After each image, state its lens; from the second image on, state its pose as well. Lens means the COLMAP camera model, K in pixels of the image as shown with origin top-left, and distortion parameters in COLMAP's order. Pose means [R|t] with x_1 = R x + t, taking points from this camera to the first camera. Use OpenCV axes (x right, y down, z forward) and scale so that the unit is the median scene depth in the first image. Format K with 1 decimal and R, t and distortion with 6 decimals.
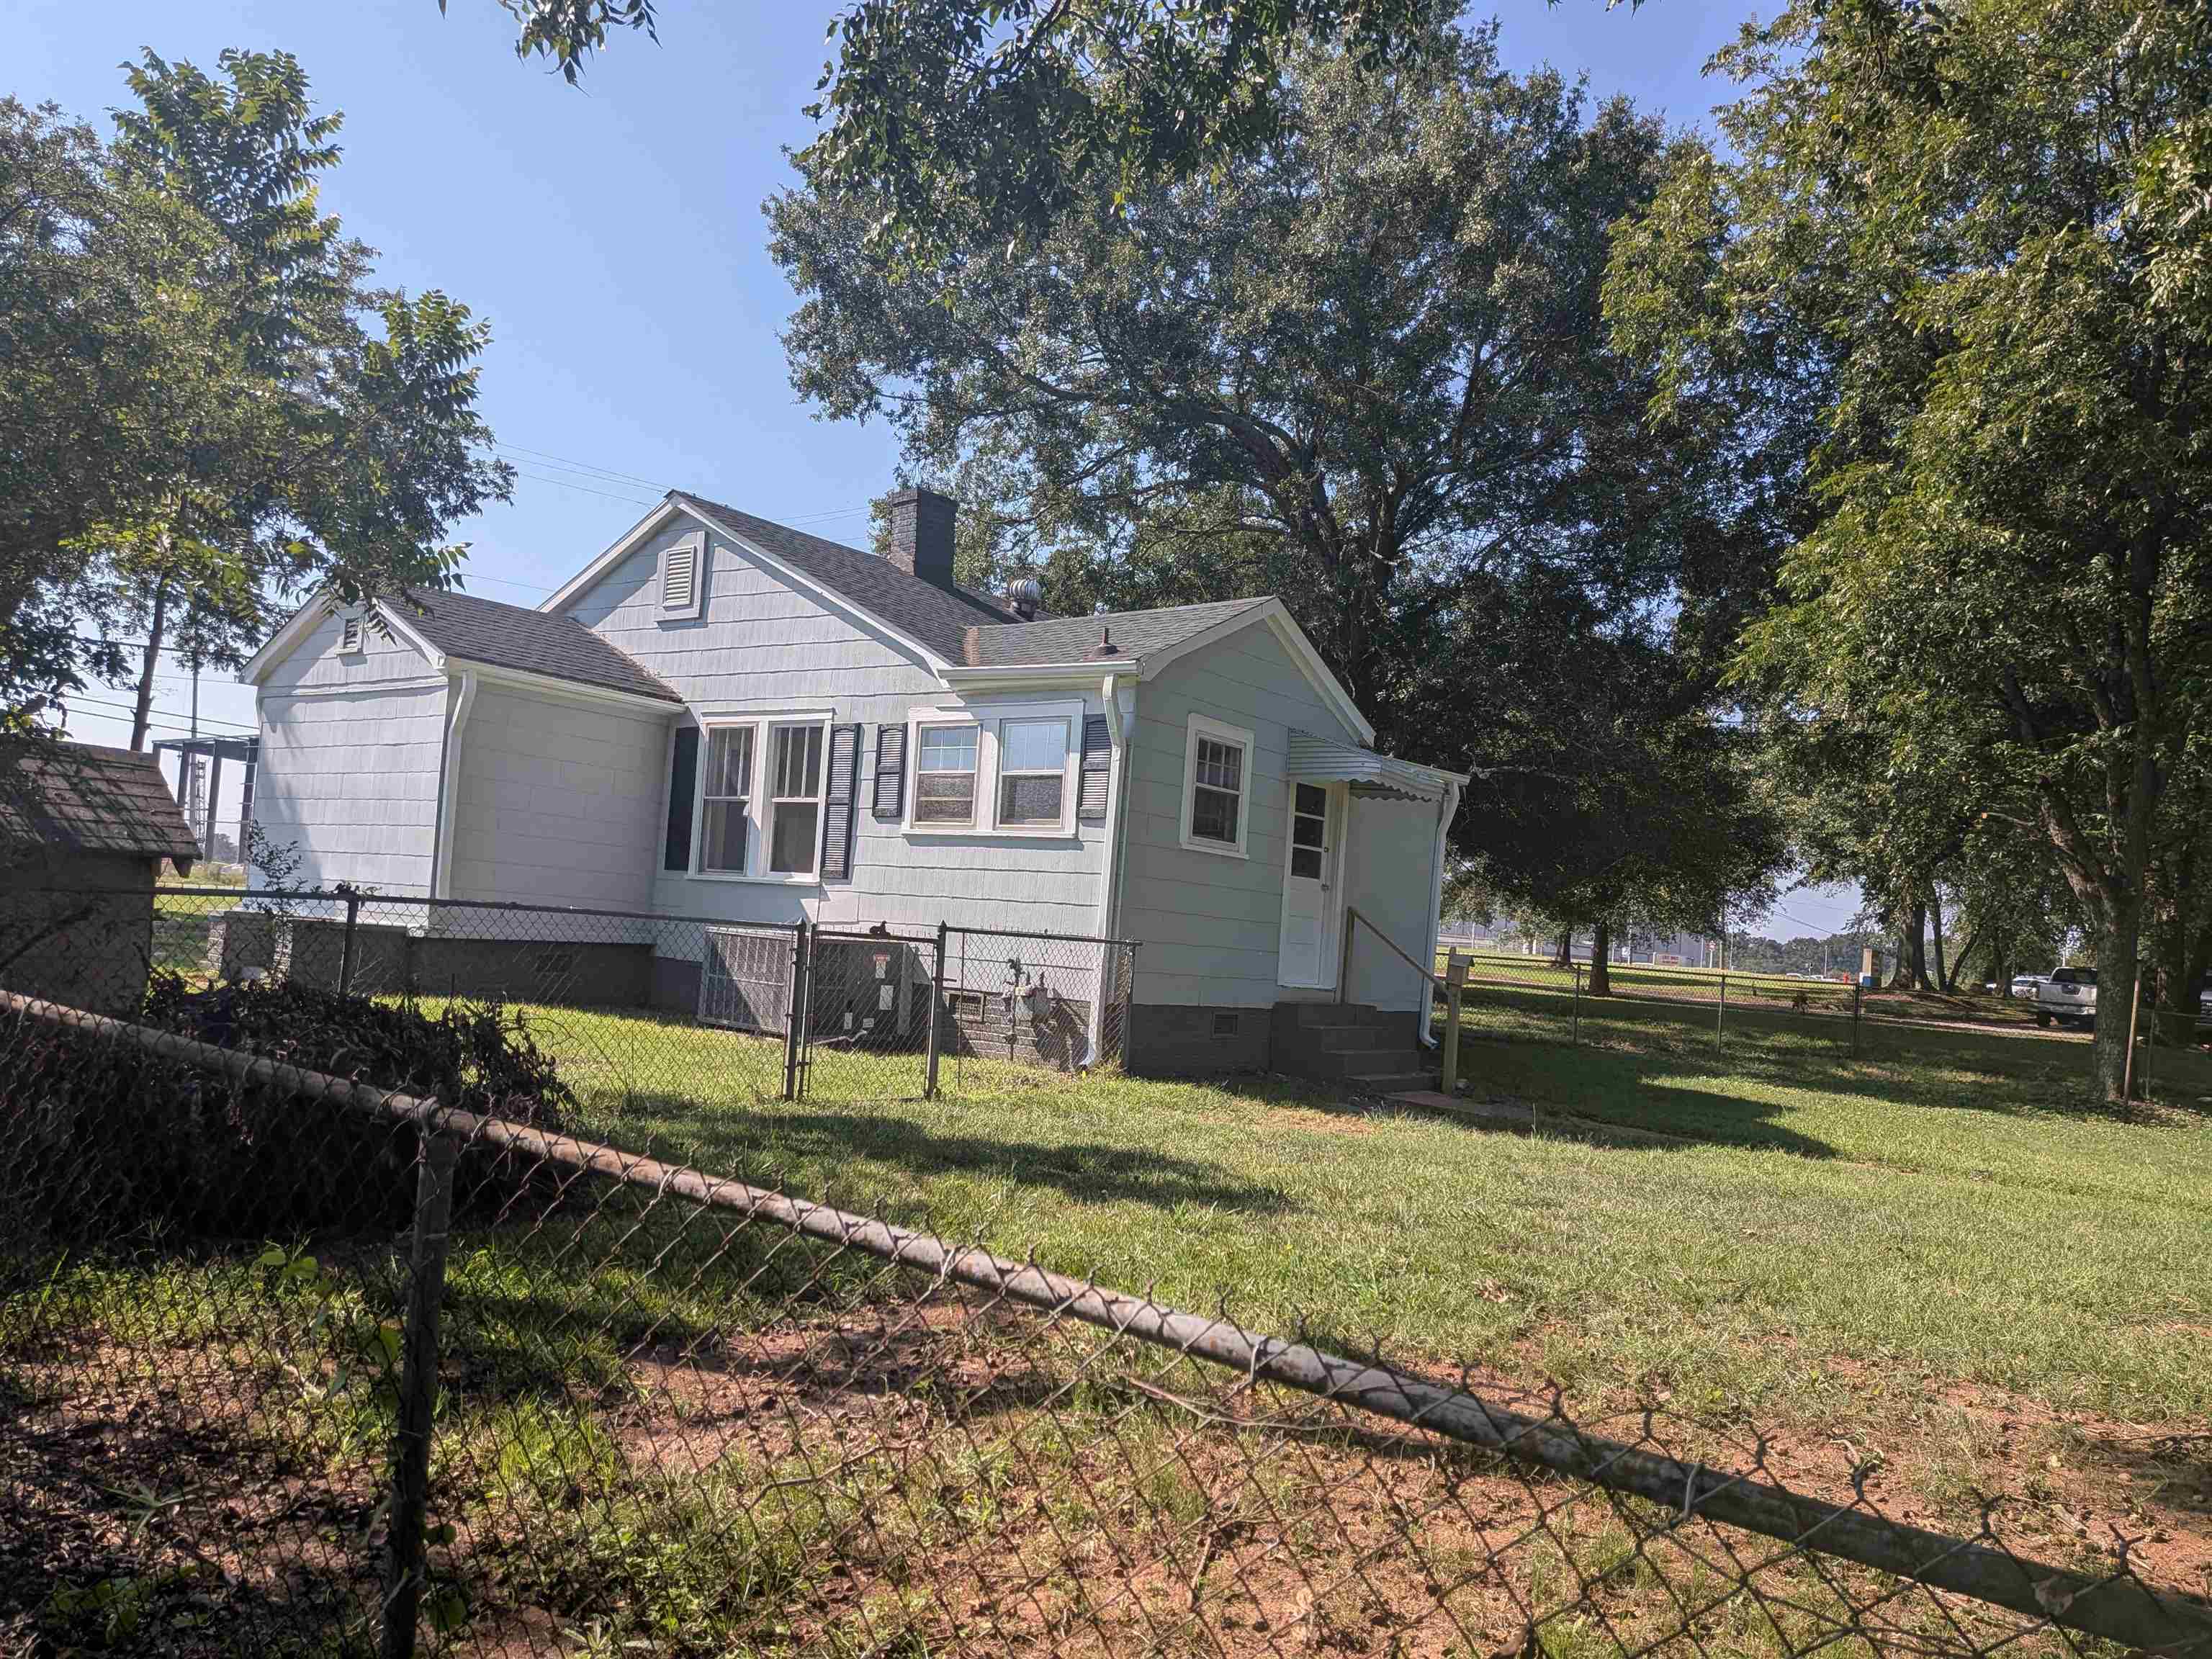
lens RADIAL K [[1570.2, 0, 1106.0], [0, 1570.2, 829.5], [0, 0, 1]] dist [-0.006031, -0.001130]
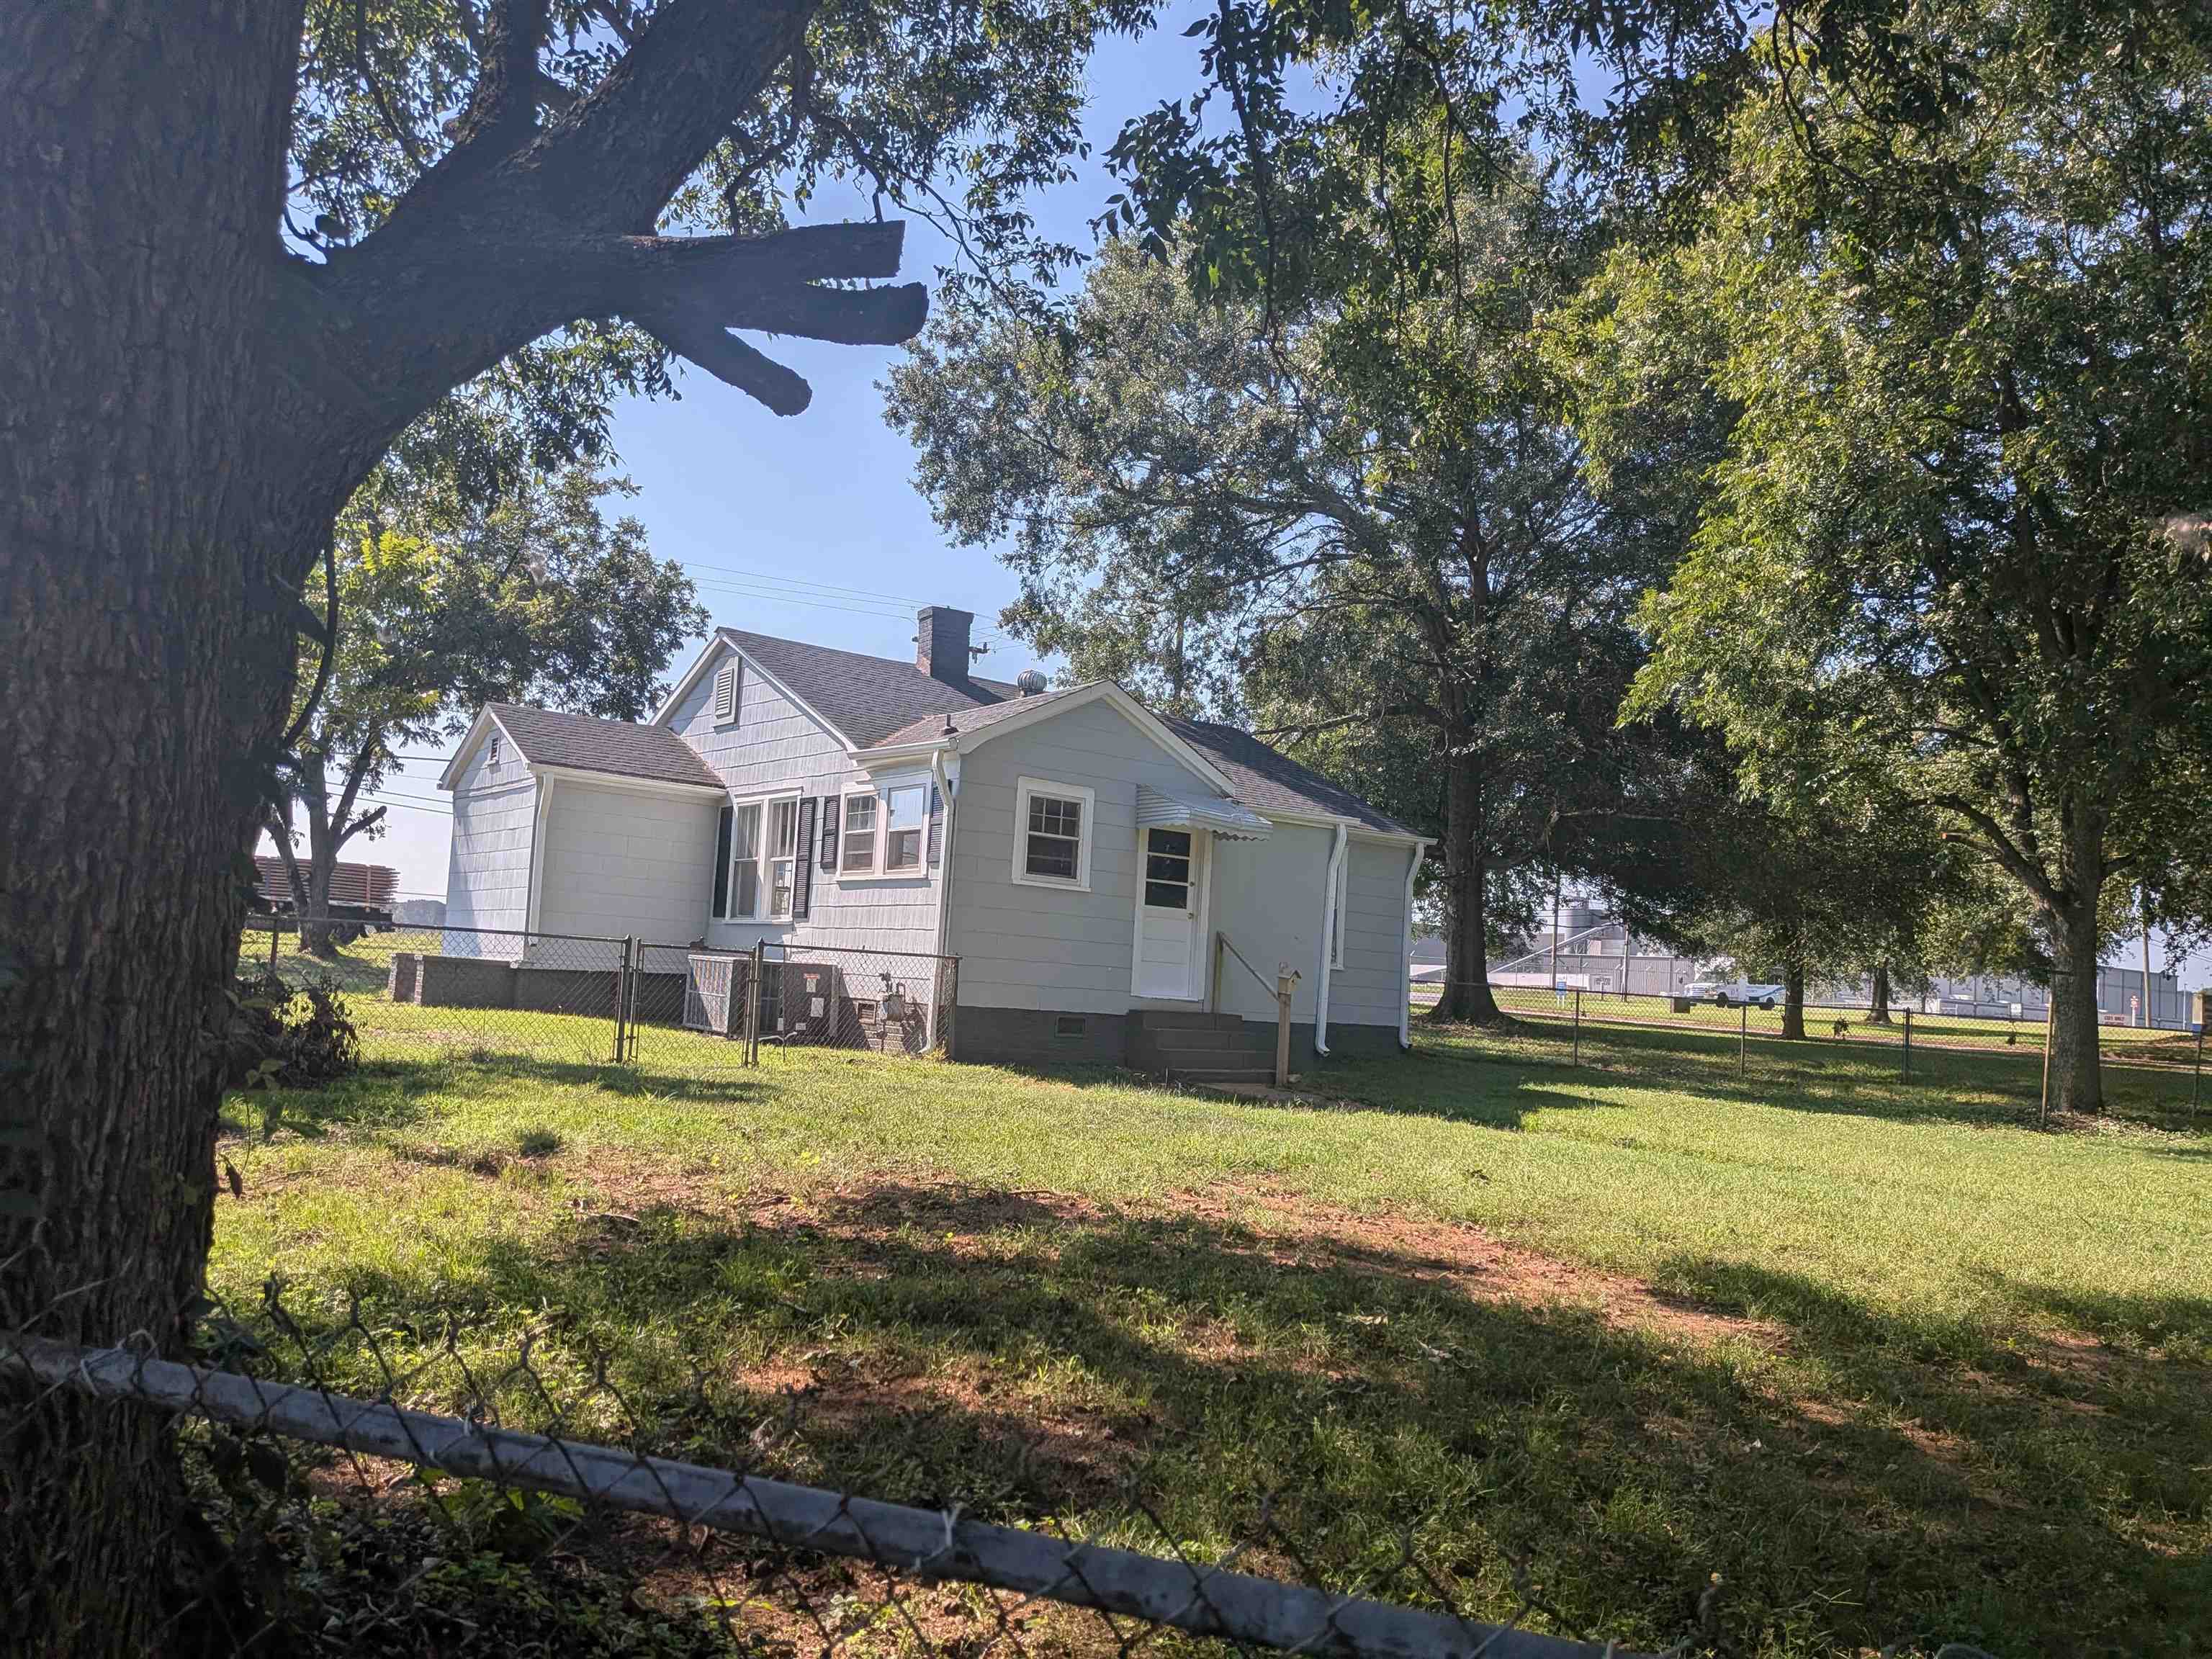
lens RADIAL K [[1554.7, 0, 1106.0], [0, 1554.7, 829.5], [0, 0, 1]] dist [0.008382, -0.000432]
pose [[0.962292, -0.042330, -0.268704, 0.424992], [0.029071, 0.998164, -0.053134, 0.034569], [0.270460, 0.043319, 0.961756, -0.170298]]
